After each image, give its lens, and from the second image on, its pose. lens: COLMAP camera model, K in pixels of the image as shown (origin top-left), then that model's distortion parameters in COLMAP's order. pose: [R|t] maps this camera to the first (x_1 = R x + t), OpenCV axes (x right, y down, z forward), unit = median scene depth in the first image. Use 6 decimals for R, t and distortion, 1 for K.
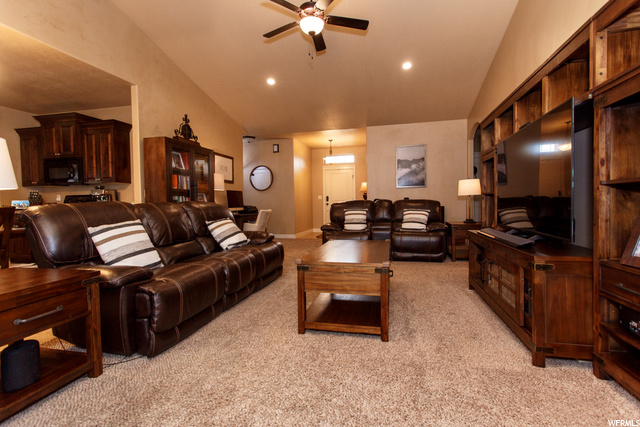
lens RADIAL K [[301.4, 0, 320.0], [0, 301.4, 213.5], [0, 0, 1]] dist [0.003062, 0.000305]
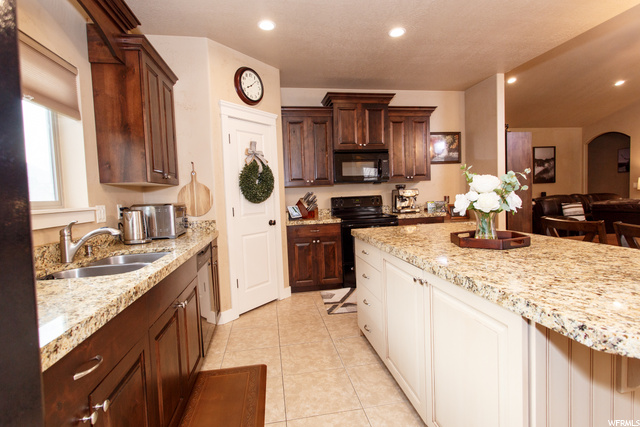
lens RADIAL K [[310.5, 0, 320.0], [0, 310.5, 213.5], [0, 0, 1]] dist [-0.000716, 0.000013]
pose [[0.919007, -0.048187, 0.391284, -1.256681], [0.045661, 0.998833, 0.015763, -0.035600], [-0.391587, 0.003380, 0.920135, 0.303697]]
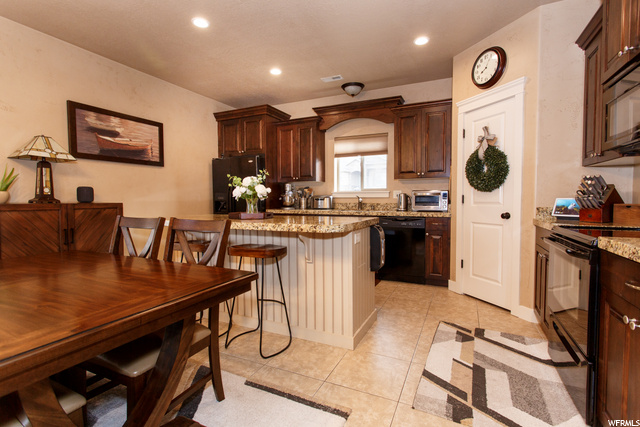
lens RADIAL K [[301.4, 0, 320.0], [0, 301.4, 213.5], [0, 0, 1]] dist [0.003062, 0.000305]
pose [[-0.198525, 0.066096, -0.977865, -0.474460], [-0.027659, 0.996948, 0.073001, -0.044727], [0.979705, 0.041539, -0.196091, 0.751002]]
